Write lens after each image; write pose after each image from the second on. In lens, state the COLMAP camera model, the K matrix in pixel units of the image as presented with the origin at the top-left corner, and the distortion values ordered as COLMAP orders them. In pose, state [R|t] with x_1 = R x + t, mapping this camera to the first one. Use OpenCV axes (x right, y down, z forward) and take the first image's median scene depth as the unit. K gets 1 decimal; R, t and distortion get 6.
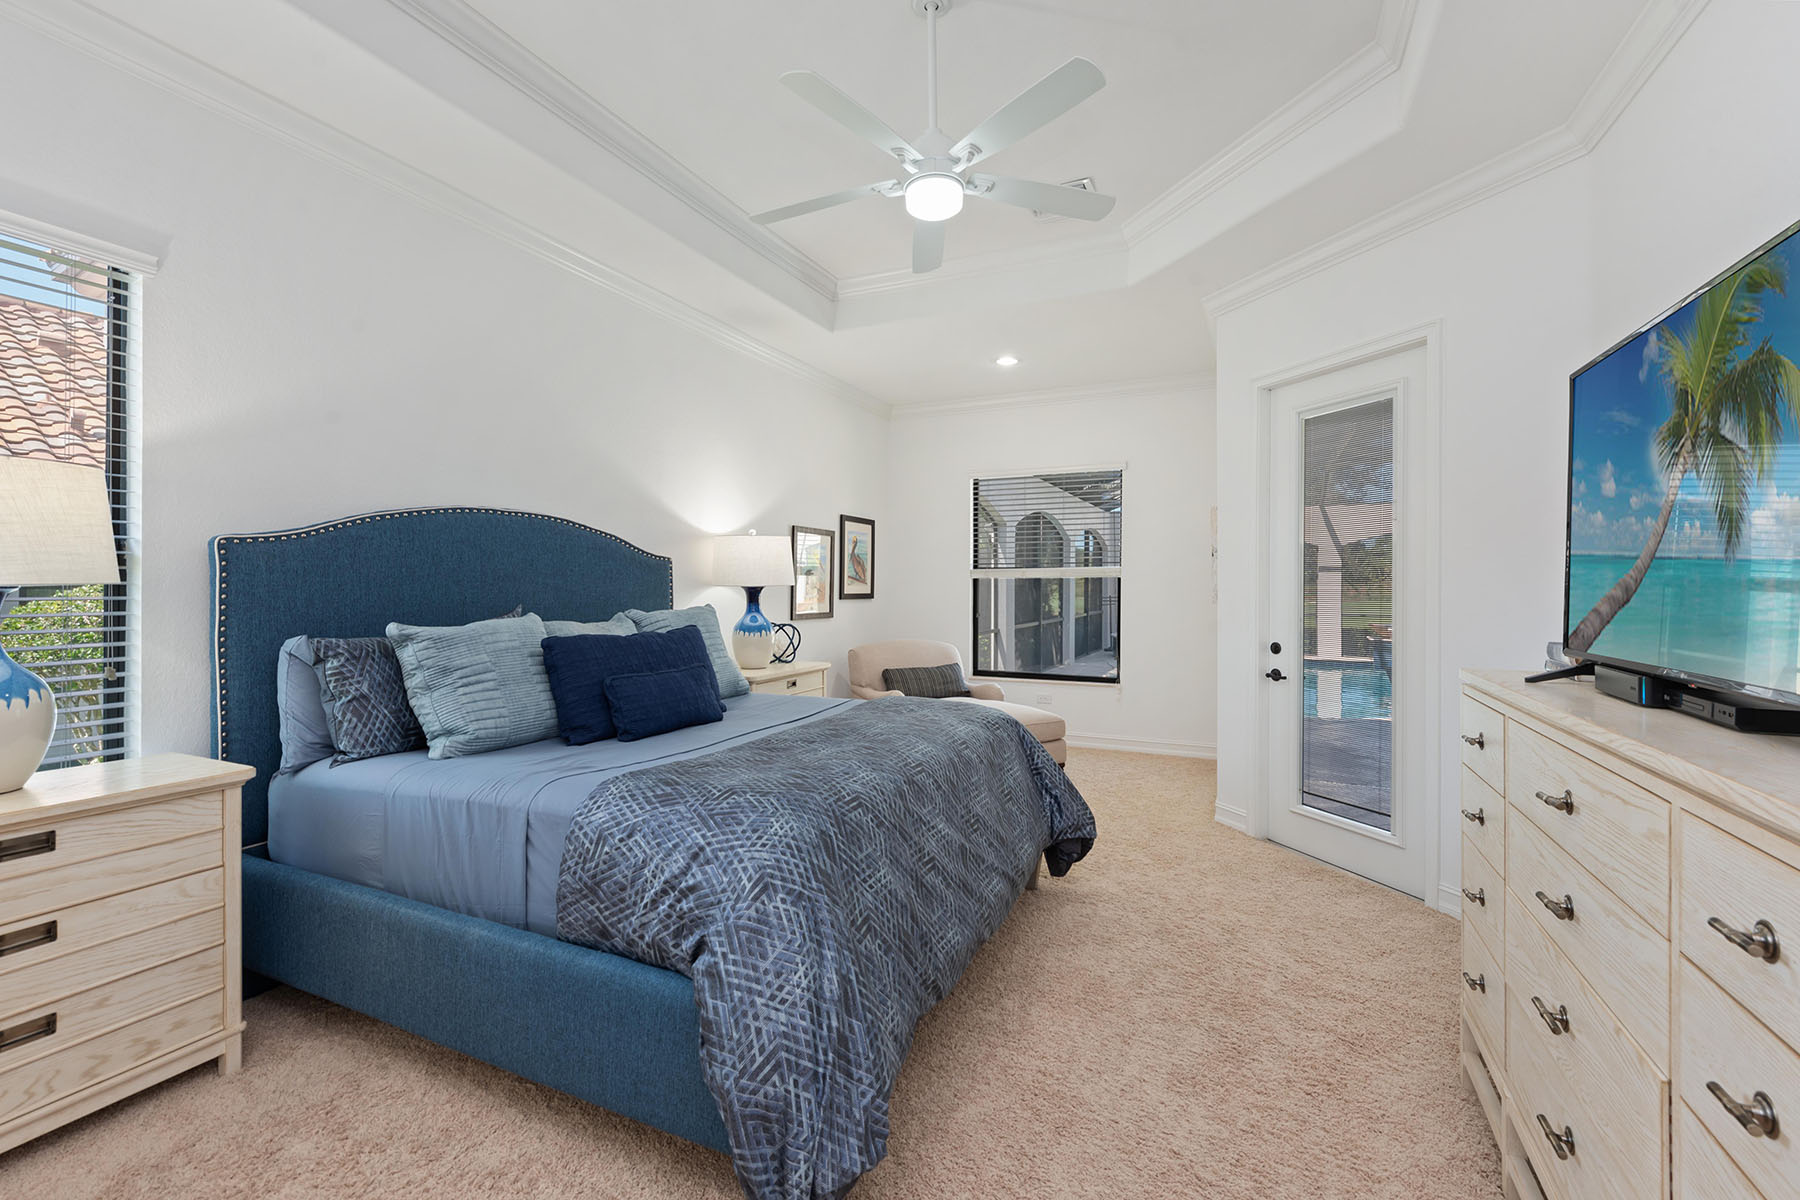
lens RADIAL K [[784.9, 0, 900.4], [0, 784.9, 580.9], [0, 0, 1]] dist [0.019844, -0.006985]
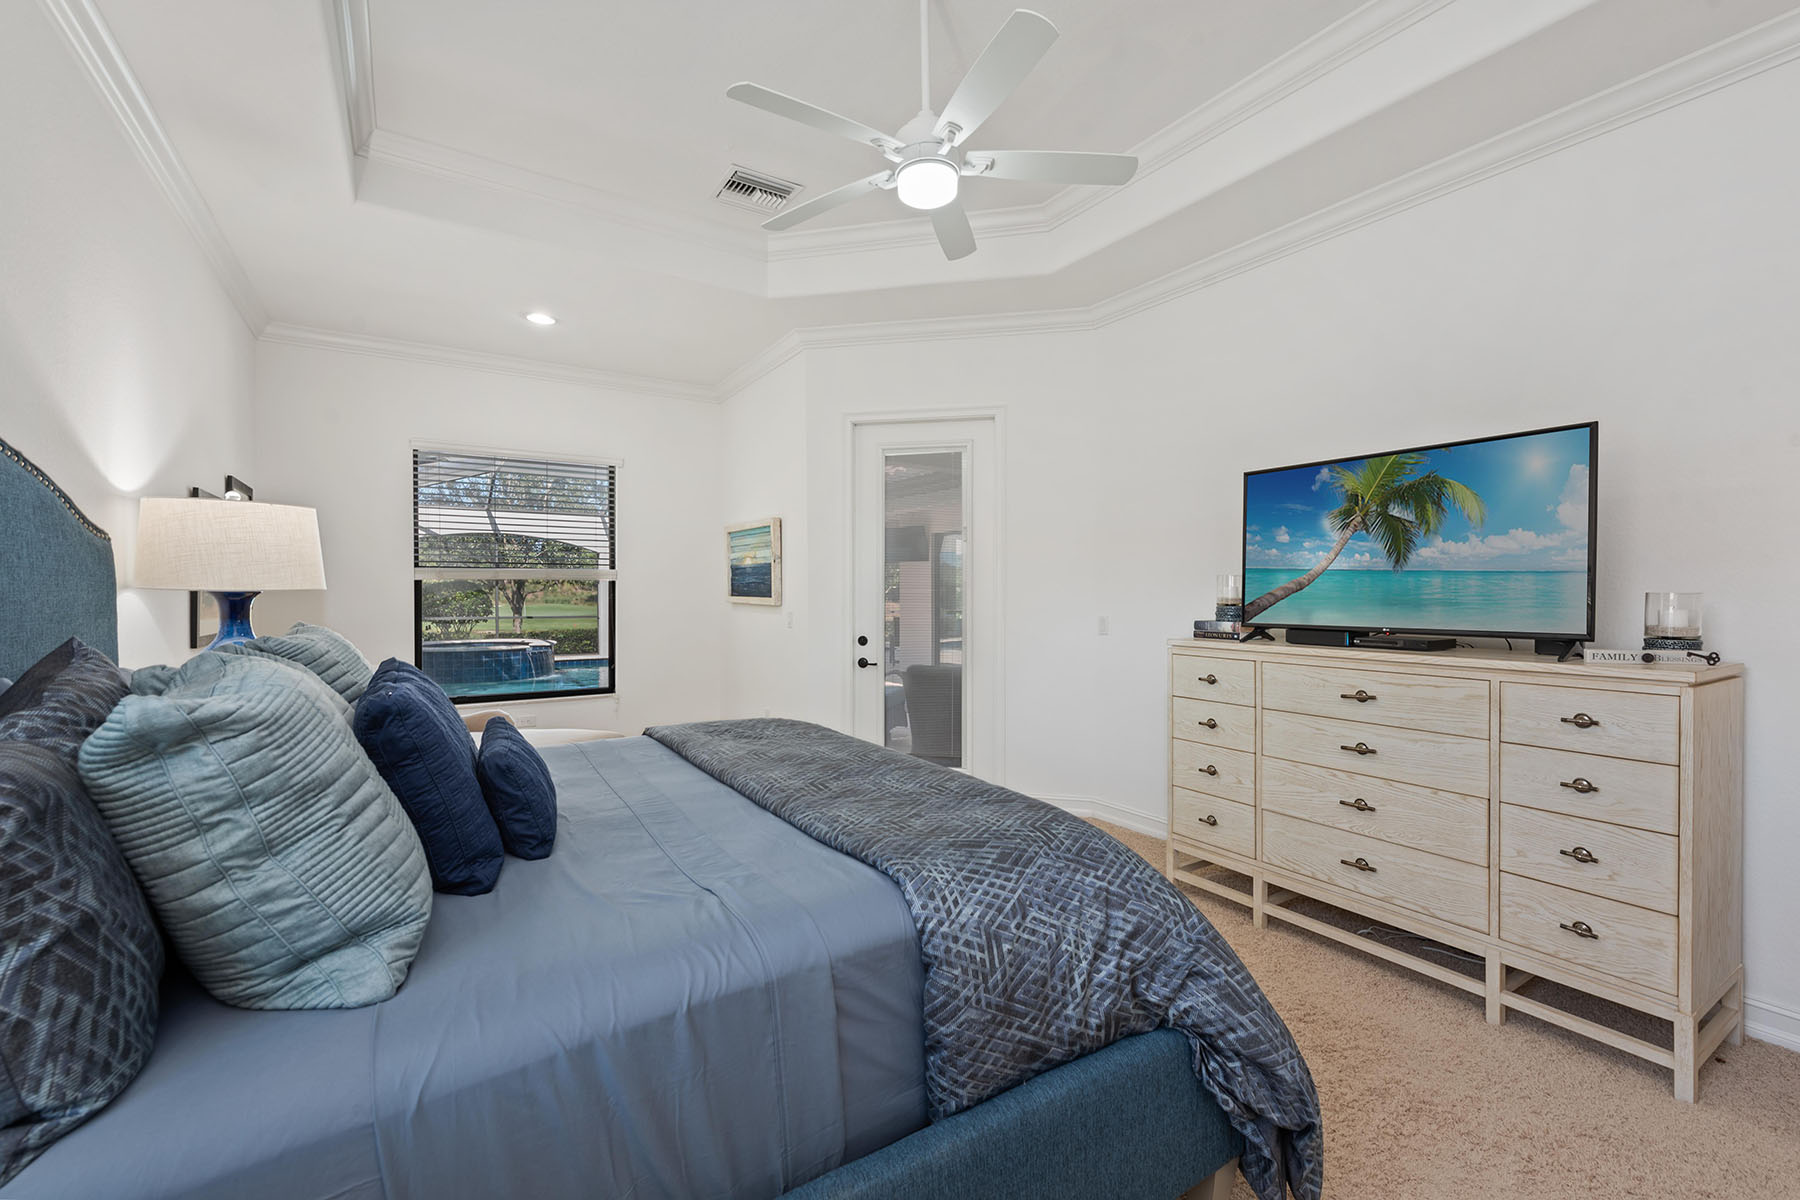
lens RADIAL K [[764.6, 0, 906.7], [0, 764.6, 588.3], [0, 0, 1]] dist [0.007830, 0.000423]
pose [[0.523970, -0.001784, 0.851735, -1.011353], [-0.001988, 0.999993, 0.003318, 0.002923], [-0.851734, -0.003432, 0.523963, 0.692827]]
